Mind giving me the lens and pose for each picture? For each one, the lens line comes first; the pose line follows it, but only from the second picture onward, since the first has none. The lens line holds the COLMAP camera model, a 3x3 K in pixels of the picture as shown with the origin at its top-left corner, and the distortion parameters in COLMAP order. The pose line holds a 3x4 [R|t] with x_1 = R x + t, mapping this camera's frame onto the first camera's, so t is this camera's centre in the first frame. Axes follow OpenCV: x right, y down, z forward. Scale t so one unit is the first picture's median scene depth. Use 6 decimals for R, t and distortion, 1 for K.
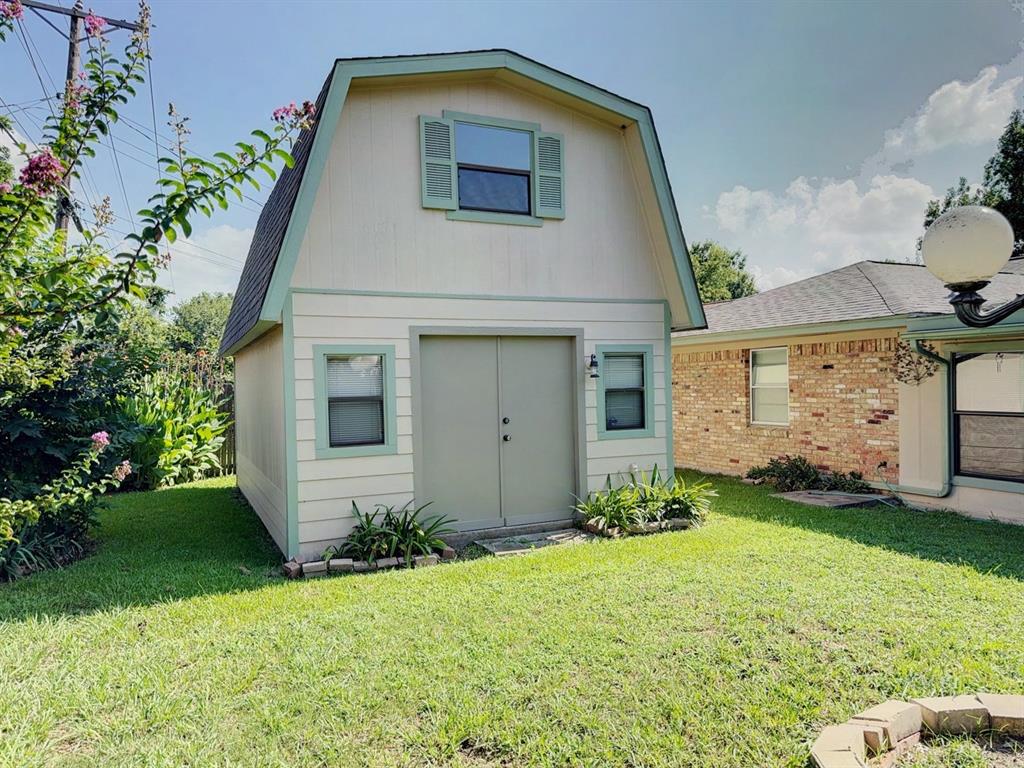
lens RADIAL K [[725.2, 0, 514.8], [0, 725.2, 386.4], [0, 0, 1]] dist [0.052946, -0.062954]
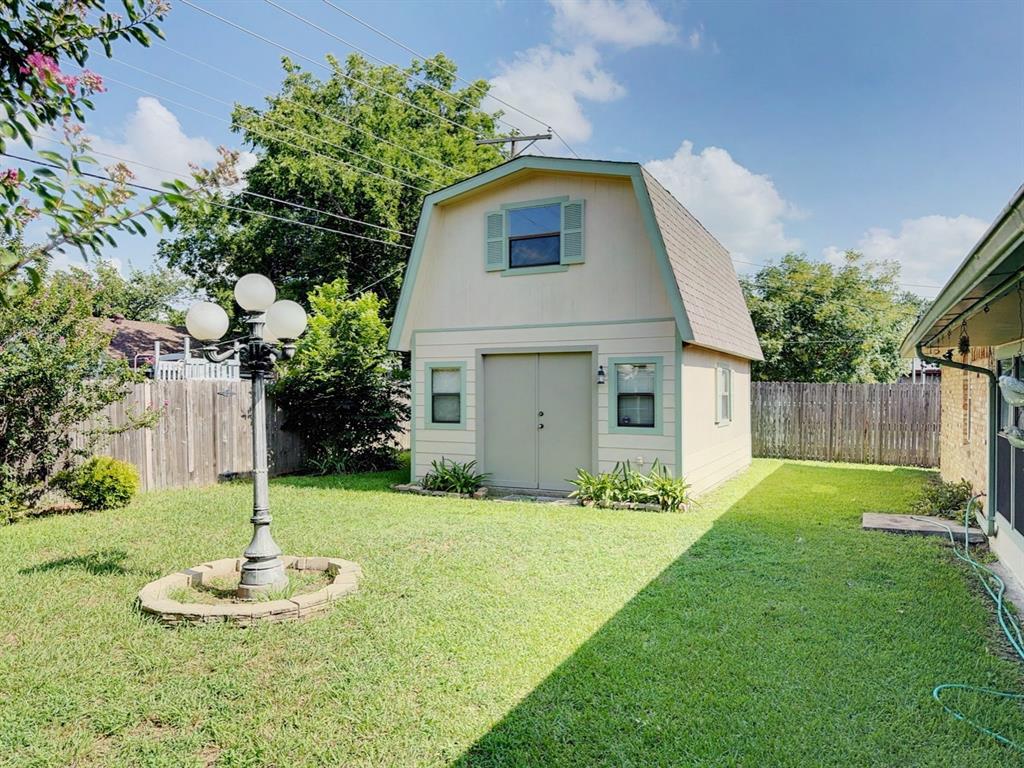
lens RADIAL K [[725.2, 0, 510.2], [0, 725.2, 381.4], [0, 0, 1]] dist [0.052946, -0.062954]
pose [[0.617809, 0.011314, -0.786246, 0.969864], [-0.017525, 0.999846, 0.000618, -0.013465], [0.786133, 0.013397, 0.617913, 0.083095]]
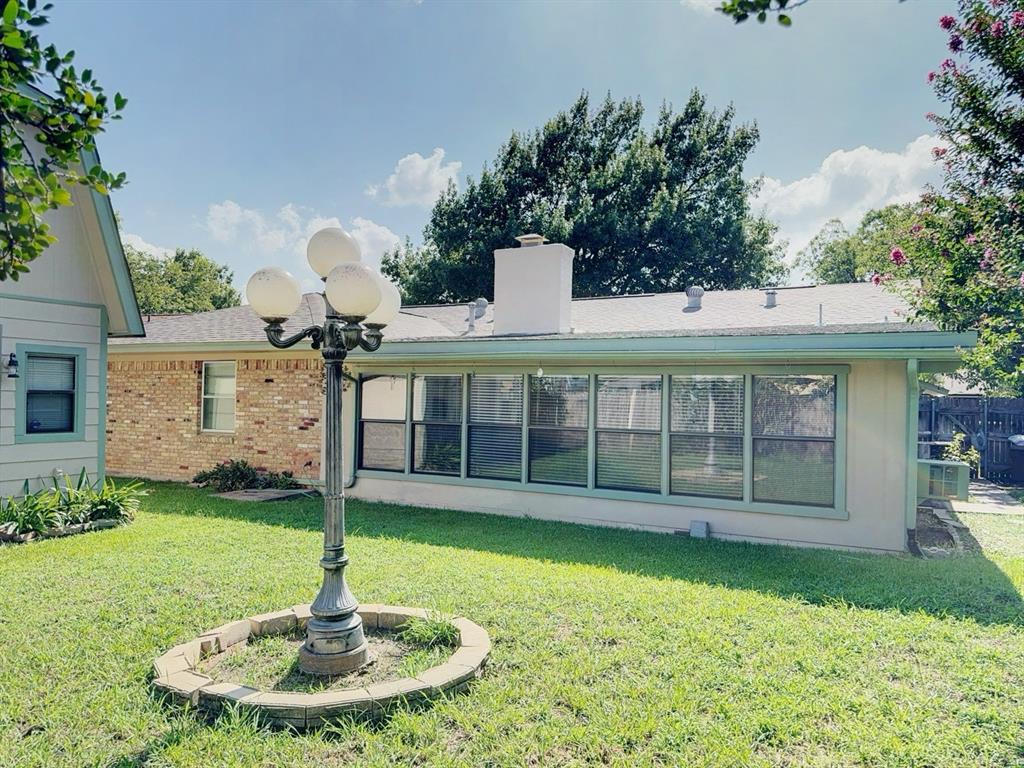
lens RADIAL K [[725.2, 0, 519.4], [0, 725.2, 387.7], [0, 0, 1]] dist [0.052946, -0.062954]
pose [[0.782050, 0.044338, 0.621636, 0.030356], [-0.030385, 0.998992, -0.033027, 0.012106], [-0.622474, 0.006941, 0.782610, -0.164428]]
